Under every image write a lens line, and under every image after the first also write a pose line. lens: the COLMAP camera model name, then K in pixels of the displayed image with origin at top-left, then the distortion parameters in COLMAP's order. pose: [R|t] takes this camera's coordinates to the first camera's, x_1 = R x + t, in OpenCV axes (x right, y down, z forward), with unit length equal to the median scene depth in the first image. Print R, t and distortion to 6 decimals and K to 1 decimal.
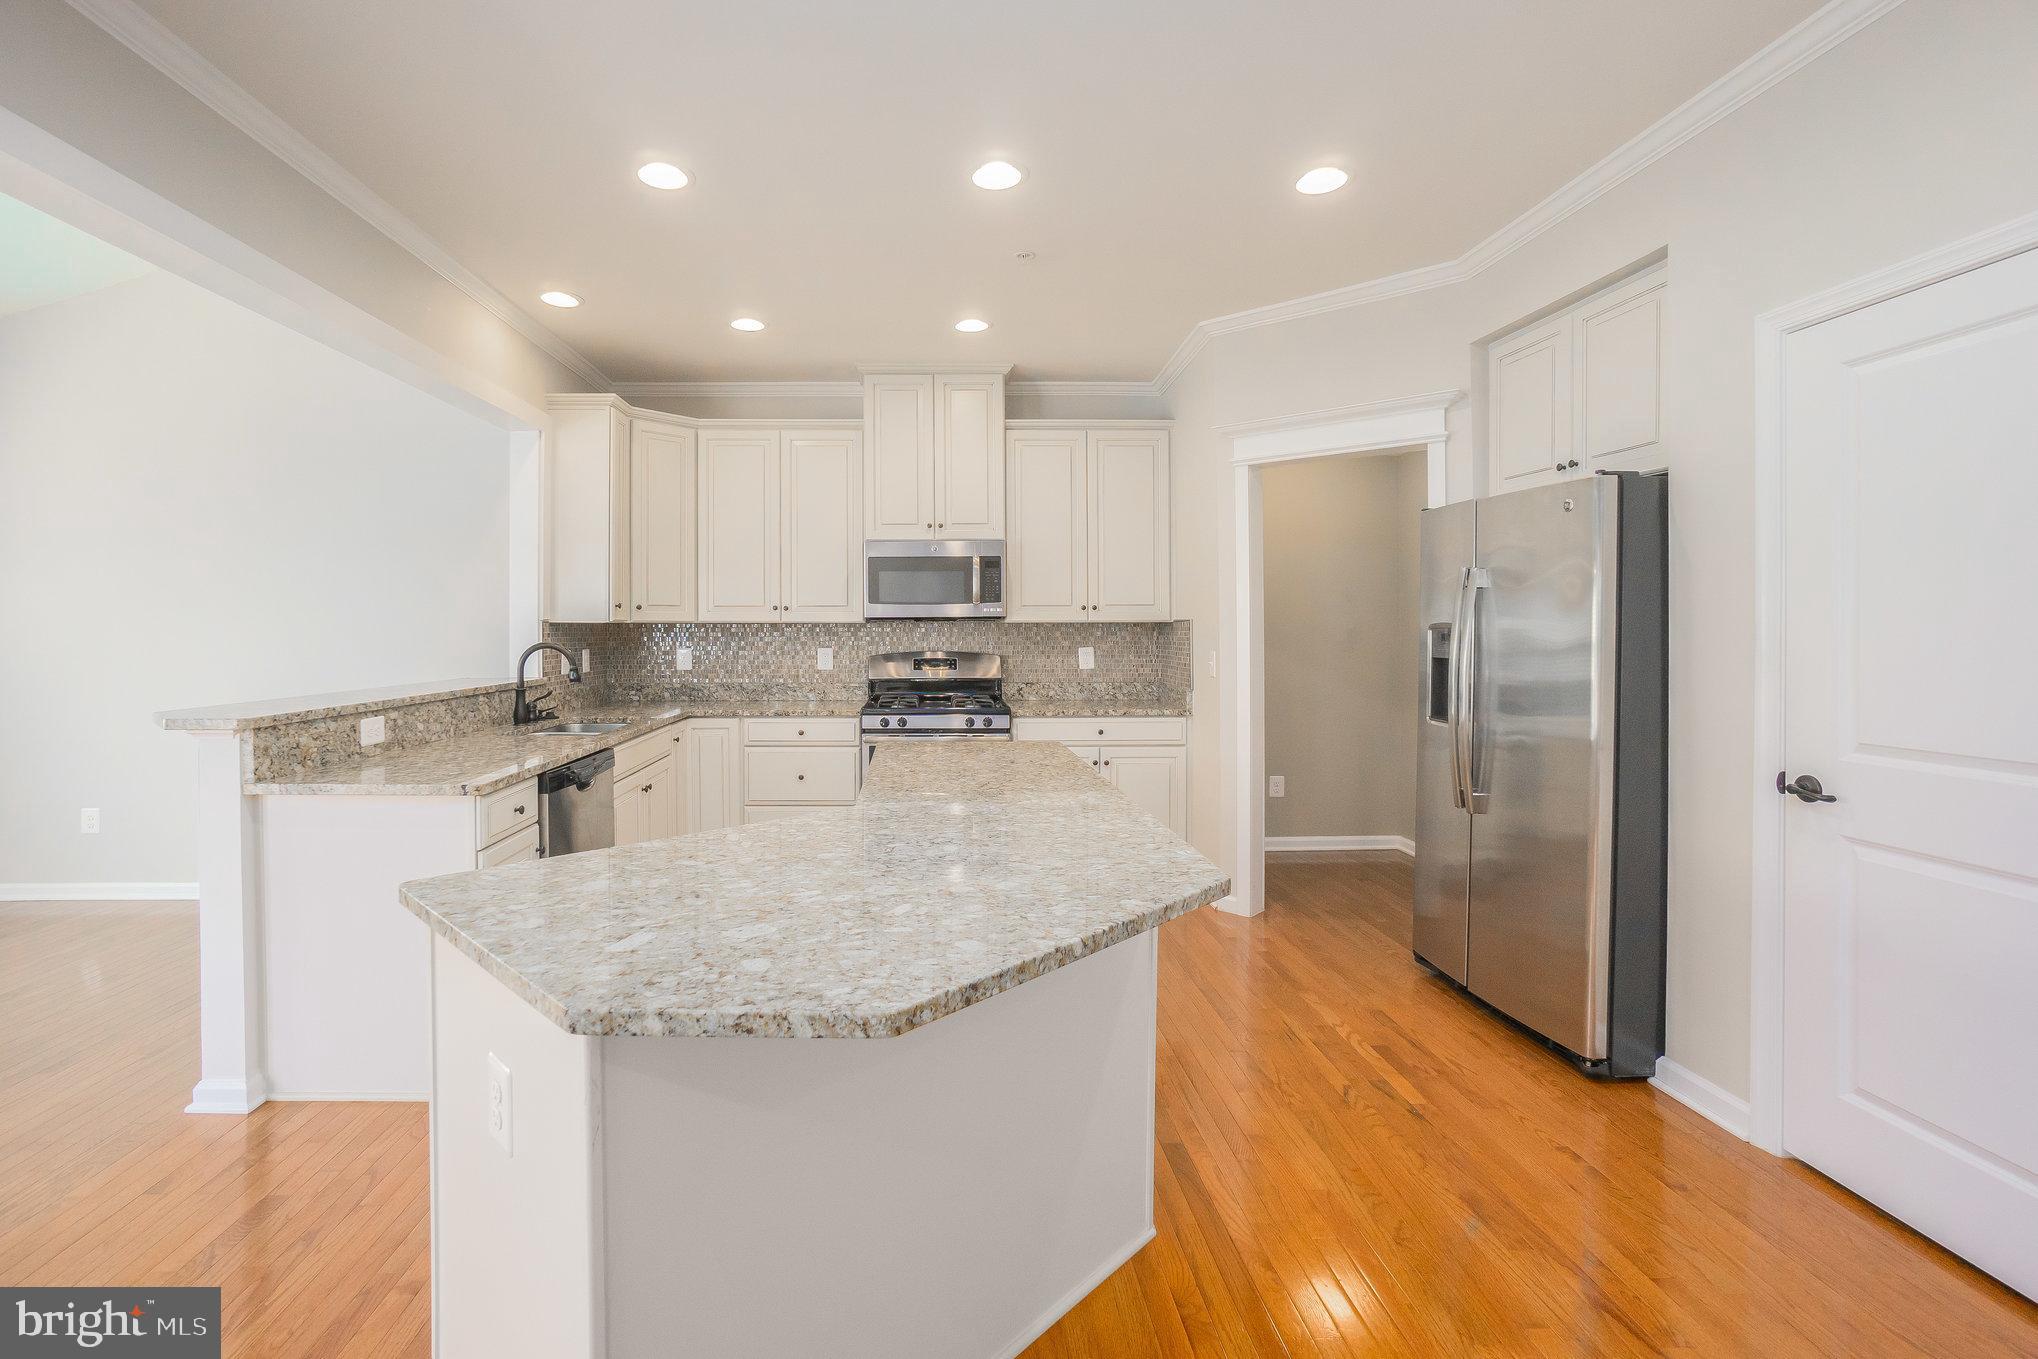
lens RADIAL K [[903.8, 0, 944.8], [0, 903.8, 640.4], [0, 0, 1]] dist [-0.019611, 0.004993]
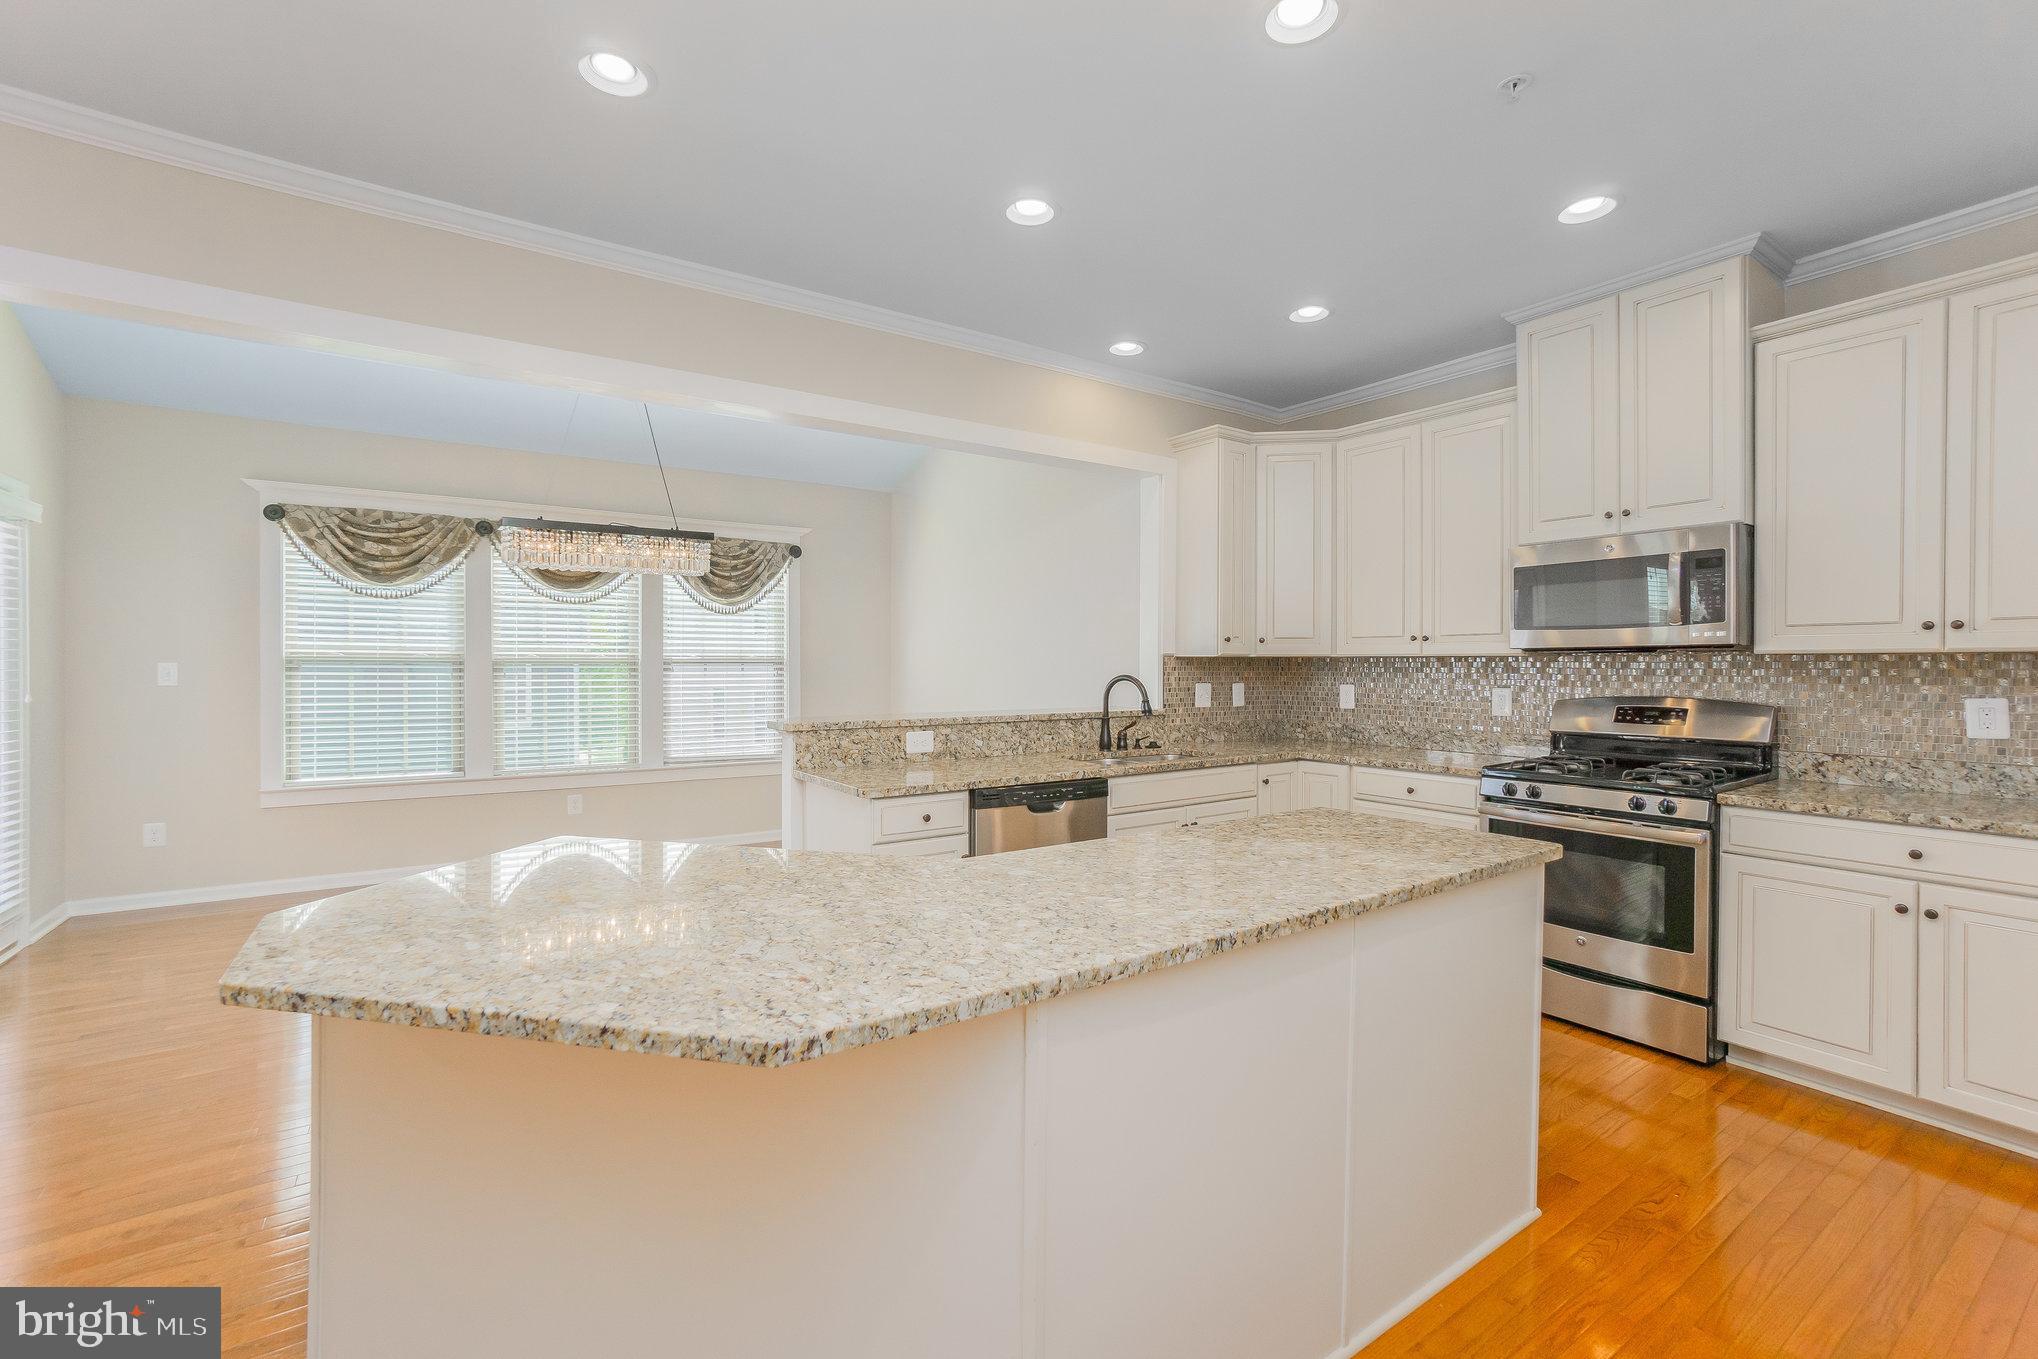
lens RADIAL K [[903.8, 0, 1029.8], [0, 903.8, 674.2], [0, 0, 1]] dist [-0.019611, 0.004993]
pose [[0.553804, 0.011095, -0.832573, 0.312852], [-0.013191, 0.999903, 0.004551, -0.001615], [0.832543, 0.008462, 0.553896, 0.258786]]
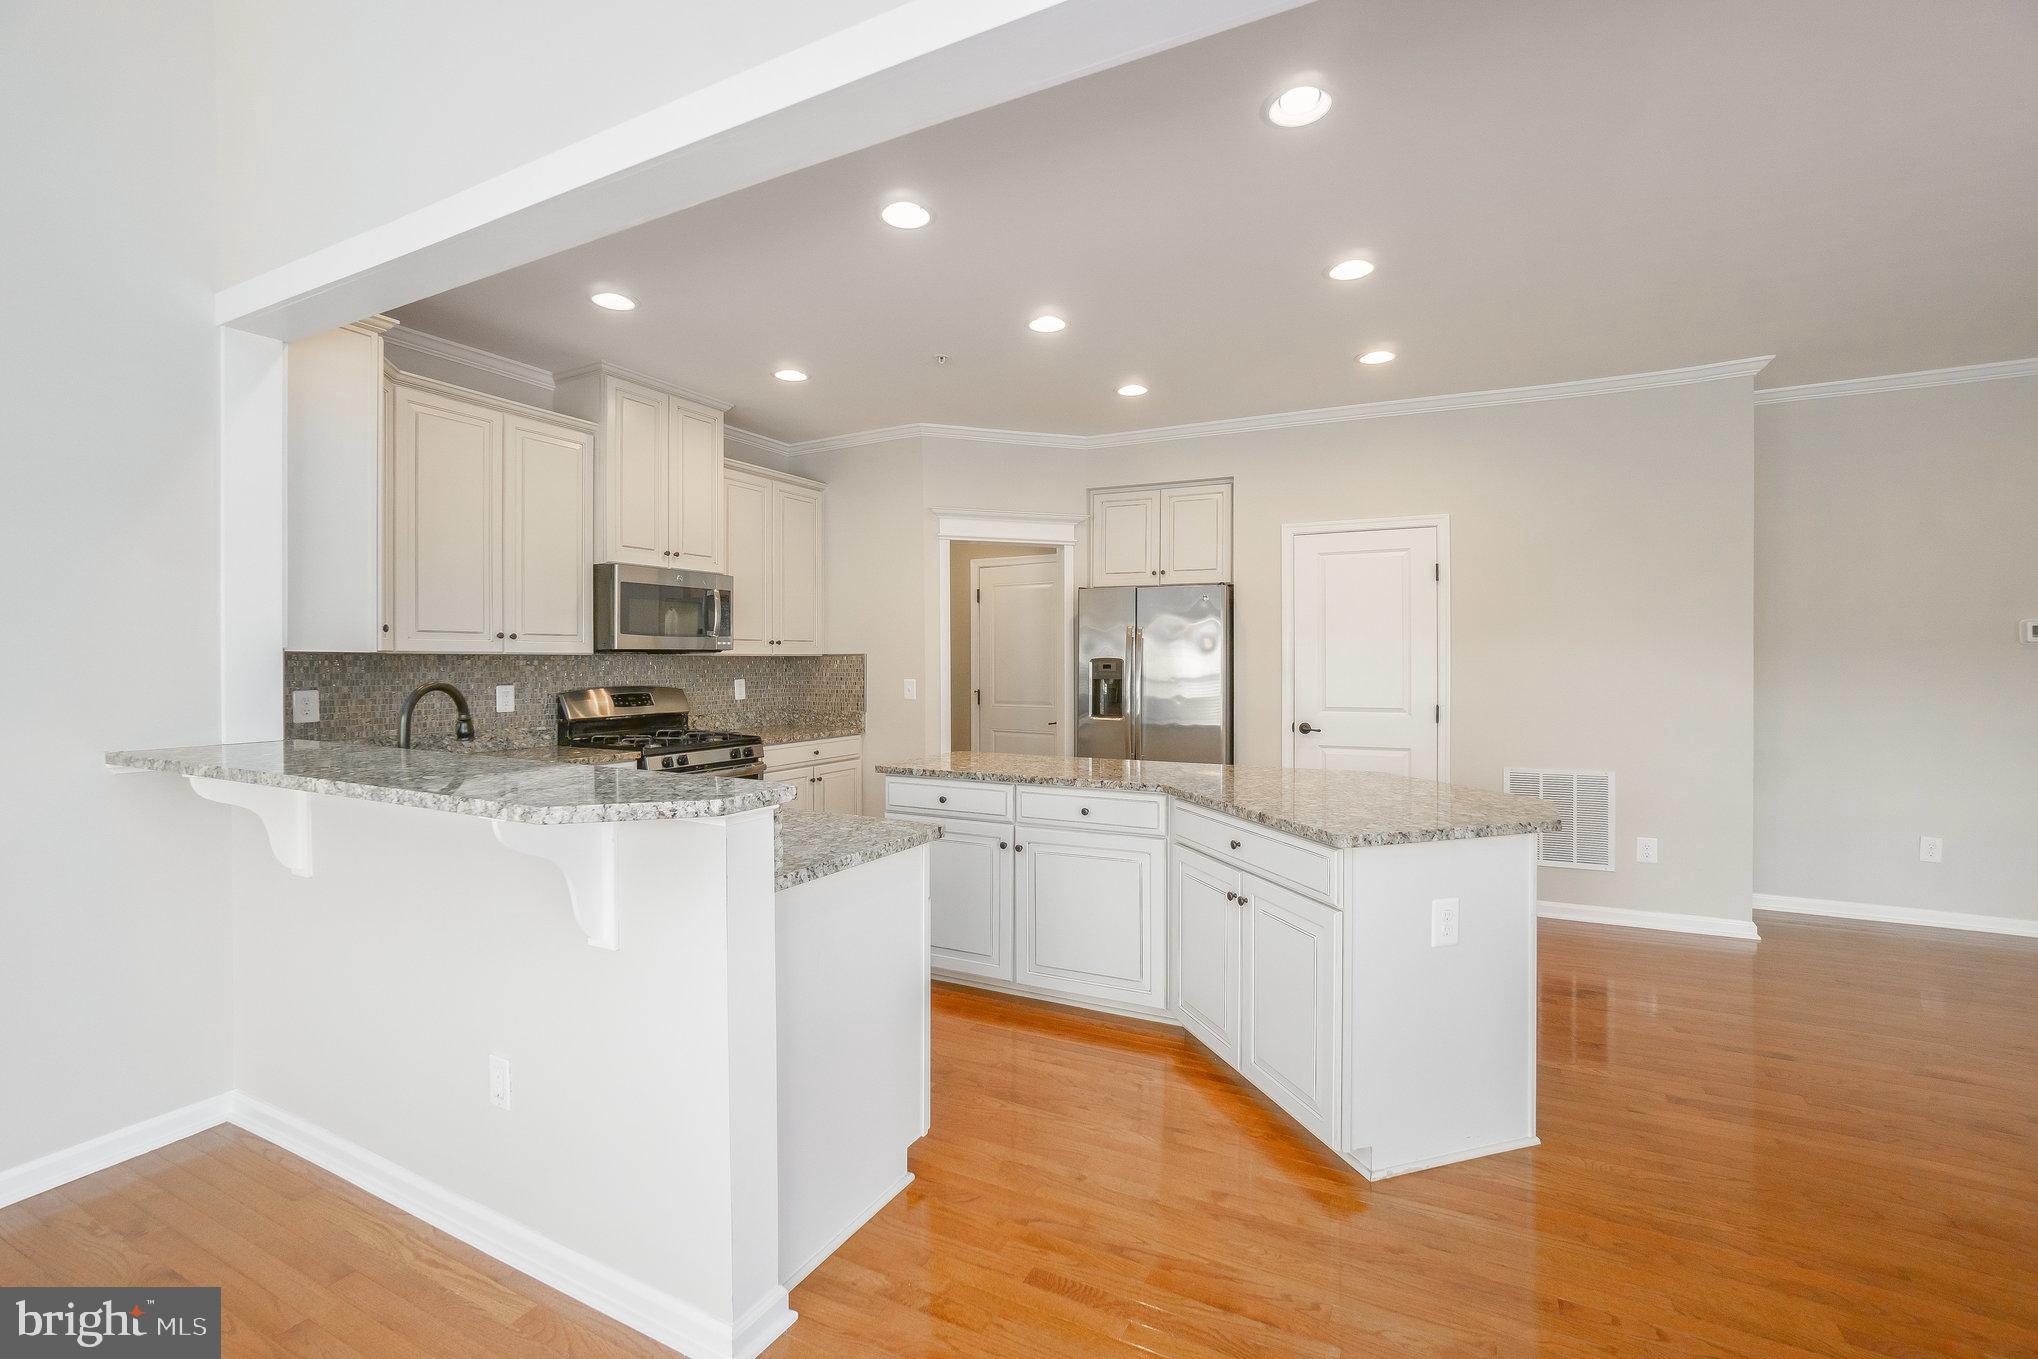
lens RADIAL K [[903.8, 0, 1022.4], [0, 903.8, 659.5], [0, 0, 1]] dist [-0.019611, 0.004993]
pose [[0.477426, 0.002003, 0.878669, -0.680549], [0.011564, 0.999896, -0.008562, -0.002721], [-0.878596, 0.014249, 0.477354, 0.227441]]
